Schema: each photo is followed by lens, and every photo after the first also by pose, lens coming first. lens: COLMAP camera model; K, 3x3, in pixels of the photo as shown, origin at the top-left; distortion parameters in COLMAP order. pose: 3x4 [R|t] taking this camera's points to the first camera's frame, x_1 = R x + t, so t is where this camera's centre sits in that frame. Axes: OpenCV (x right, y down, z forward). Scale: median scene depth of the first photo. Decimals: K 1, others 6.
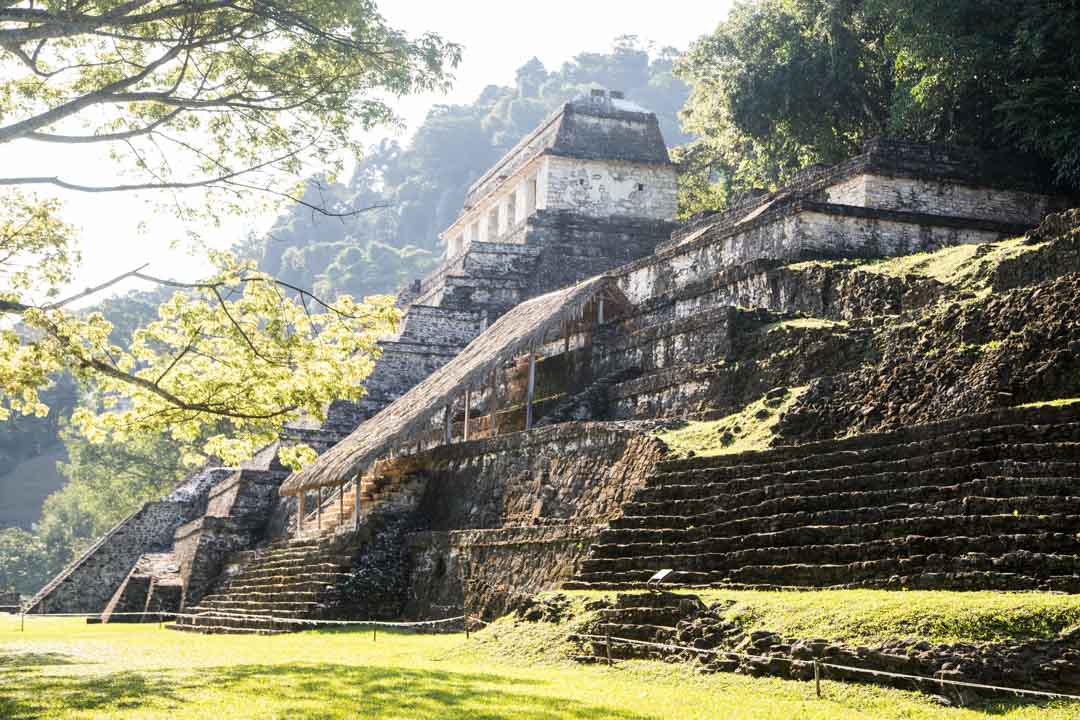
lens RADIAL K [[1791.1, 0, 540.0], [0, 1791.1, 360.0], [0, 0, 1]] dist [0.231896, -0.008092]
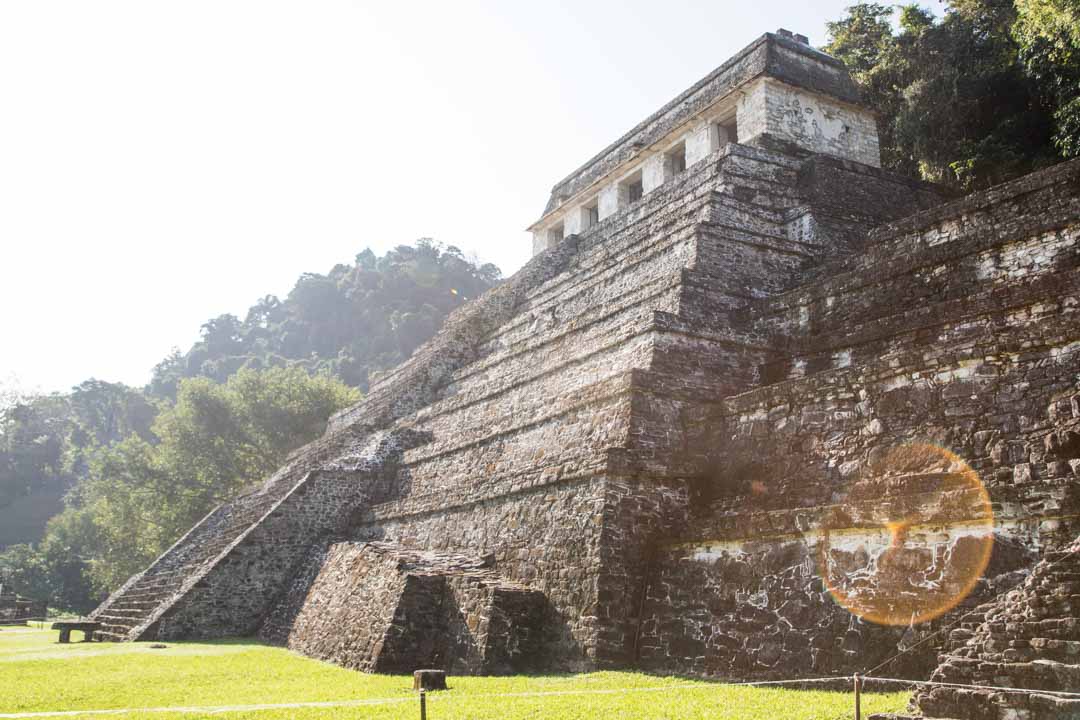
lens RADIAL K [[1014.9, 0, 540.0], [0, 1014.9, 360.0], [0, 0, 1]] dist [-0.056603, 0.100959]
pose [[0.976846, 0.025011, 0.212475, -0.199288], [-0.004498, 0.995325, -0.096481, 0.067983], [-0.213895, 0.093291, 0.972392, 0.559405]]
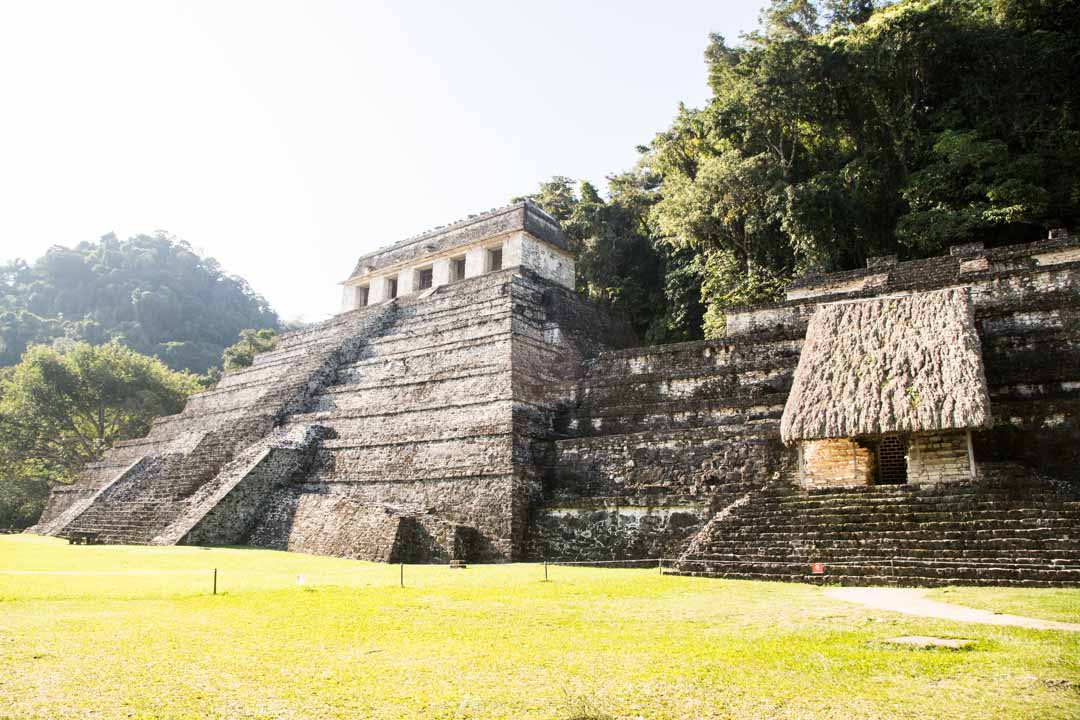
lens RADIAL K [[784.7, 0, 514.0], [0, 784.7, 348.2], [0, 0, 1]] dist [-0.118909, 0.075057]
pose [[0.831135, 0.129242, 0.540843, -0.336054], [-0.080715, 0.990354, -0.112621, 0.054472], [-0.550182, 0.049950, 0.833549, 0.466637]]
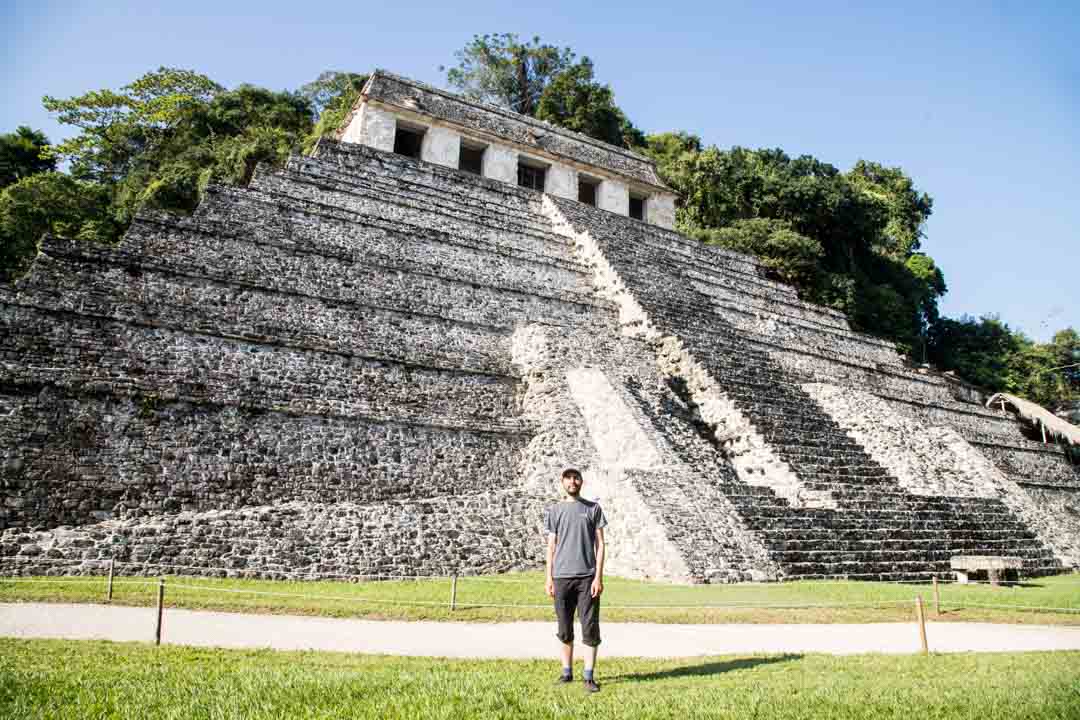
lens RADIAL K [[755.9, 0, 540.0], [0, 755.9, 360.0], [0, 0, 1]] dist [-0.116677, 0.068488]
pose [[-0.252051, 0.207691, 0.945164, -0.462476], [-0.153439, 0.955765, -0.250939, 0.152691], [-0.955472, -0.208274, -0.209034, 1.172238]]
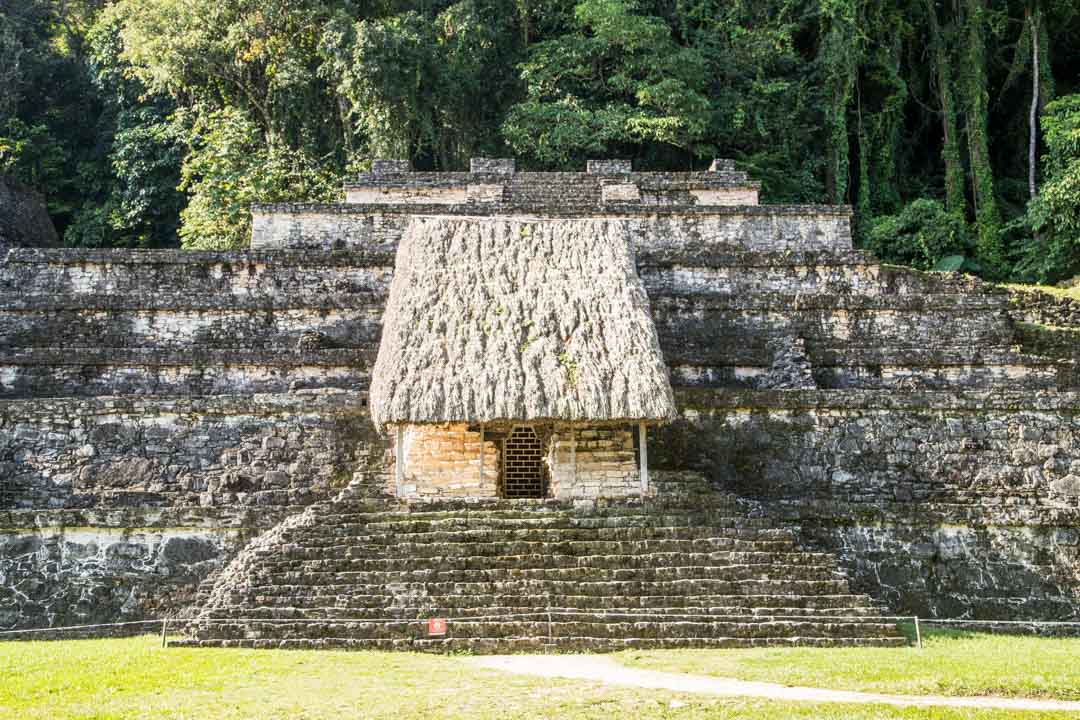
lens RADIAL K [[1249.8, 0, 540.0], [0, 1249.8, 360.0], [0, 0, 1]] dist [0.056067, 0.050125]
pose [[0.388392, 0.148739, 0.909411, -0.341402], [-0.117590, 0.986819, -0.111179, 0.061422], [-0.913961, -0.063757, 0.400763, 0.504603]]
